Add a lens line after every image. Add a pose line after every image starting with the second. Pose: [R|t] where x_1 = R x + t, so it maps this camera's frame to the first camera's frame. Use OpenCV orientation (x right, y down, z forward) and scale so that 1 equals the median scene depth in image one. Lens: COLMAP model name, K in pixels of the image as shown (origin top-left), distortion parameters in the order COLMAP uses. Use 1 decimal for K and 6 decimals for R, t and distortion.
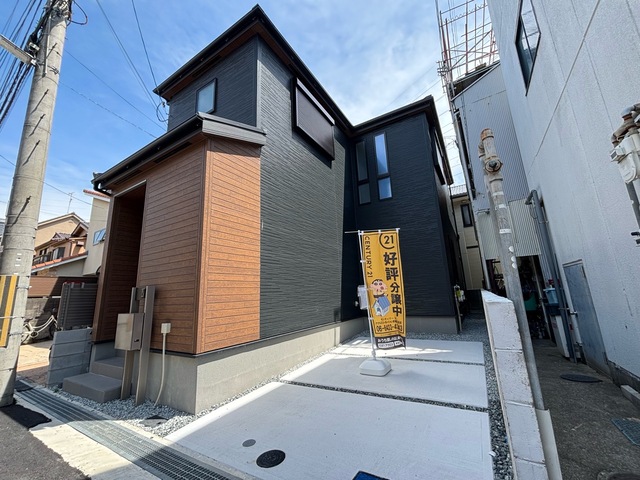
lens RADIAL K [[258.5, 0, 321.0], [0, 258.5, 238.6], [0, 0, 1]] dist [0.002425, 0.000163]
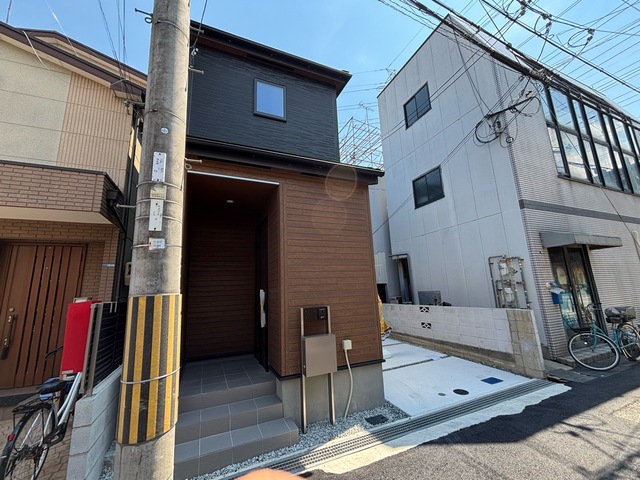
lens RADIAL K [[258.5, 0, 321.6], [0, 258.5, 236.1], [0, 0, 1]] dist [0.002425, 0.000163]
pose [[0.575942, 0.187143, 0.795781, -0.853142], [-0.159585, 0.980454, -0.115074, 0.018465], [-0.801762, -0.060719, 0.594550, 0.237497]]
